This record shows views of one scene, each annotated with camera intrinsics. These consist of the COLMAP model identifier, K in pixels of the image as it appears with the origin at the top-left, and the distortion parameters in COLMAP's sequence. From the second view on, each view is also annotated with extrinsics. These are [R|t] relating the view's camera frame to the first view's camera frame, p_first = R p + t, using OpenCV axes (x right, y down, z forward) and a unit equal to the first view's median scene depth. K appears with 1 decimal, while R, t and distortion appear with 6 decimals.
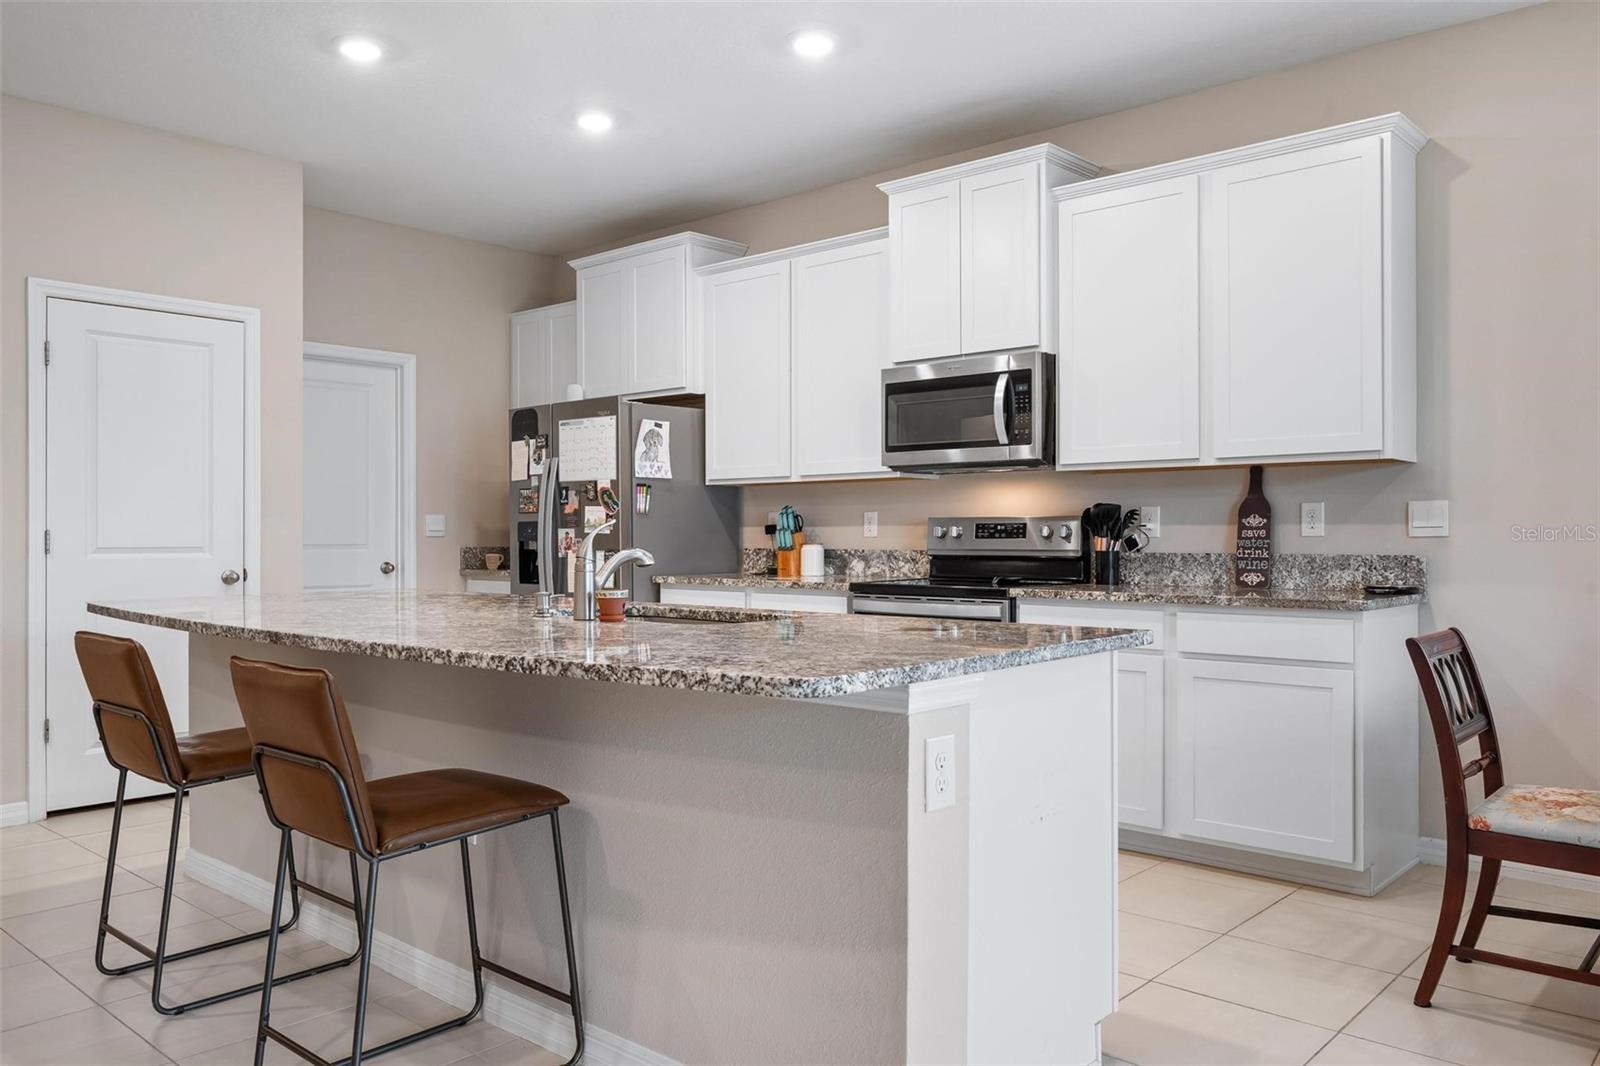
lens RADIAL K [[1190.3, 0, 808.4], [0, 1190.3, 531.3], [0, 0, 1]] dist [-0.007654, 0.000919]
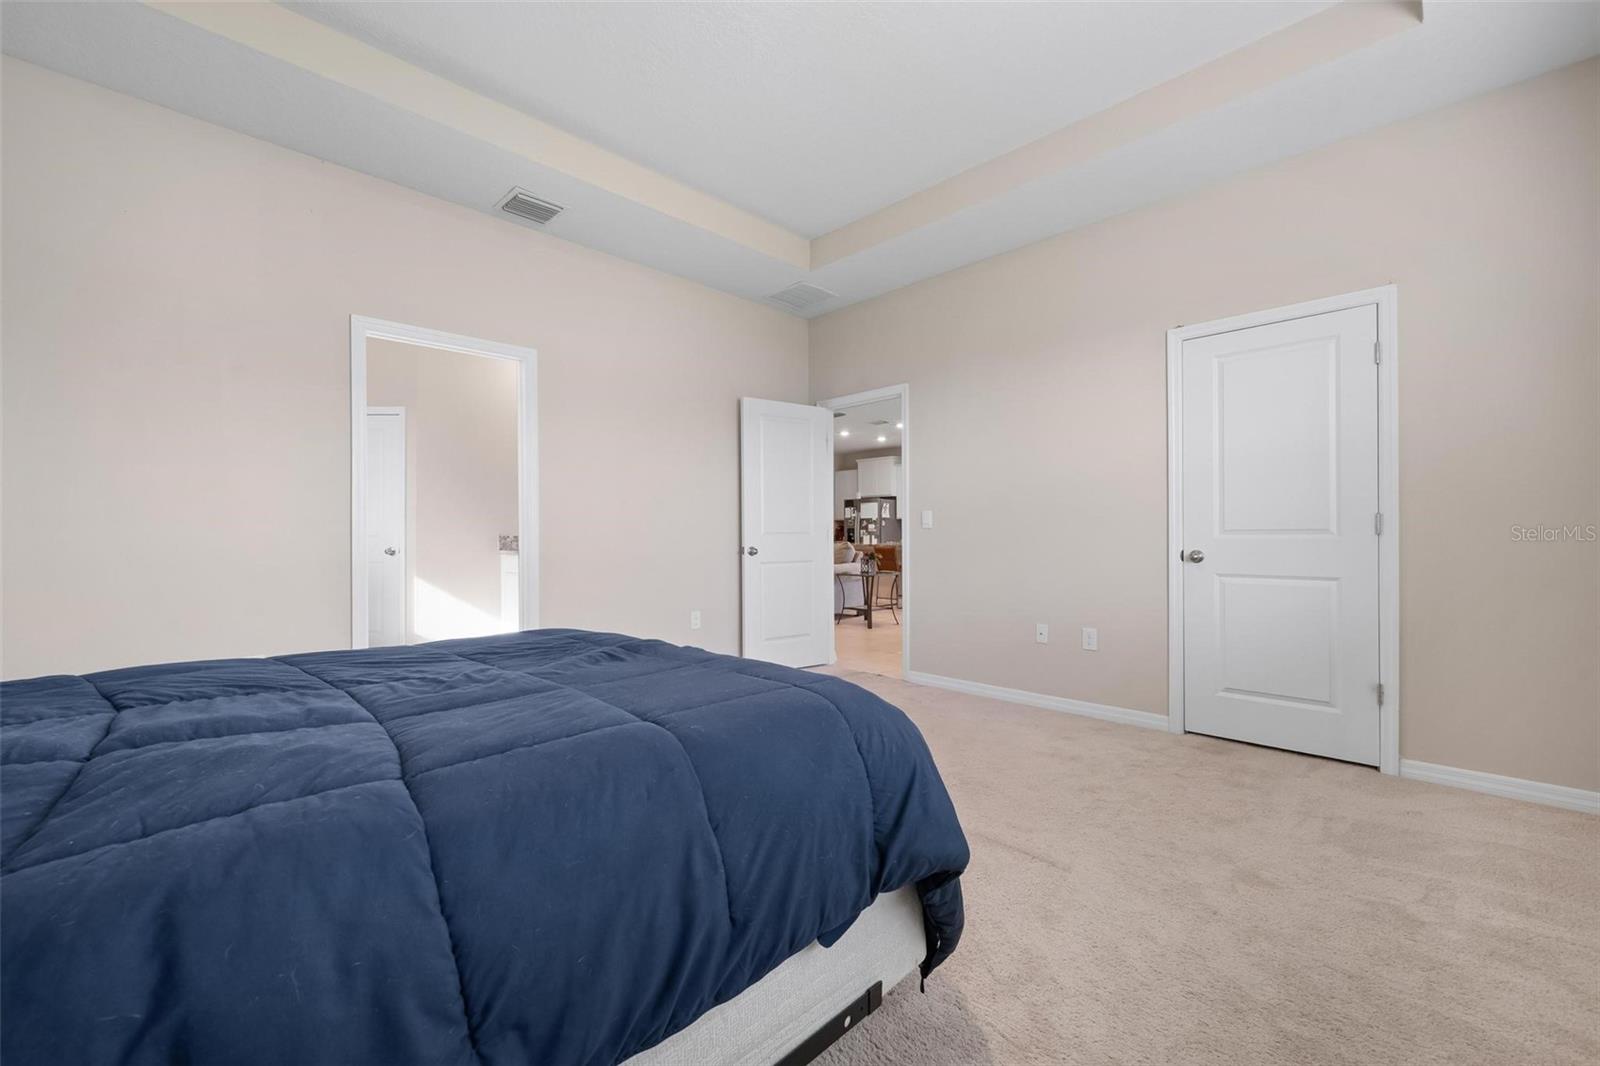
lens RADIAL K [[636.3, 0, 799.0], [0, 636.3, 536.5], [0, 0, 1]] dist [0.000819, 0.000042]
pose [[0.998079, -0.000077, -0.061955, -0.310546], [0.000349, 0.999990, 0.004388, 0.011870], [0.061954, -0.004402, 0.998069, -1.285117]]
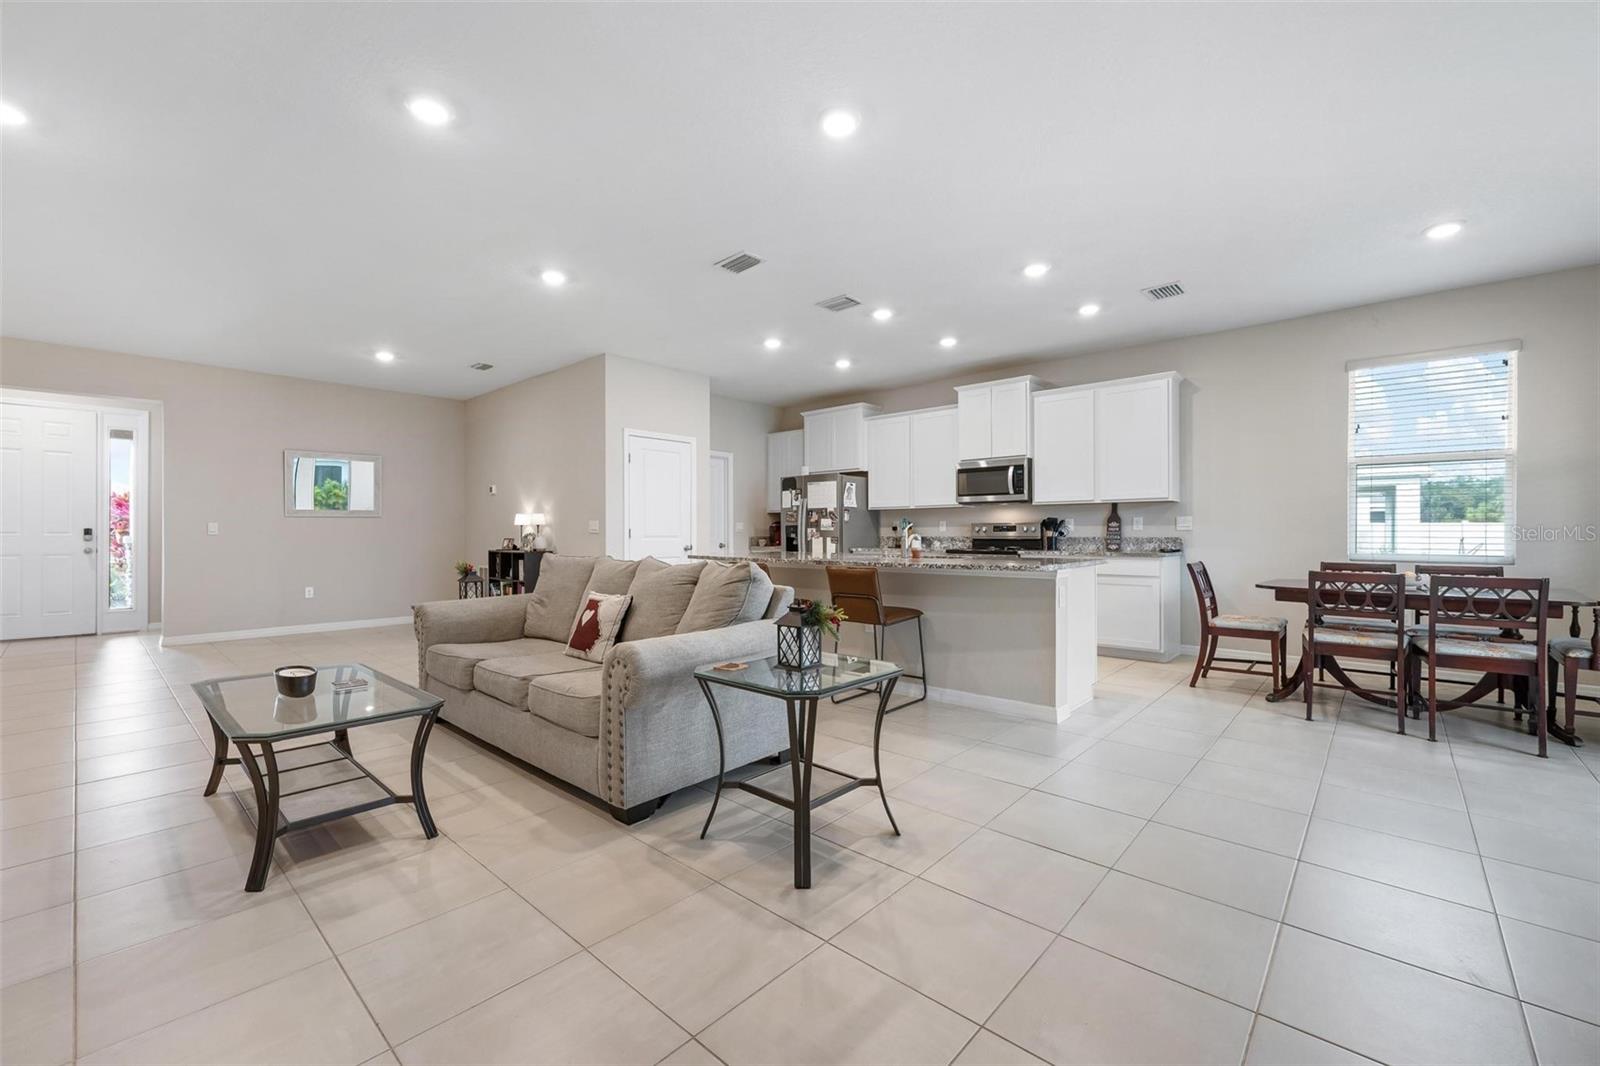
lens RADIAL K [[659.2, 0, 803.4], [0, 659.2, 535.9], [0, 0, 1]] dist [0.001574, -0.000342]
pose [[0.999981, -0.000987, 0.006162, -0.246766], [0.000953, 0.999984, 0.005528, 0.006191], [-0.006167, -0.005522, 0.999966, -0.339906]]
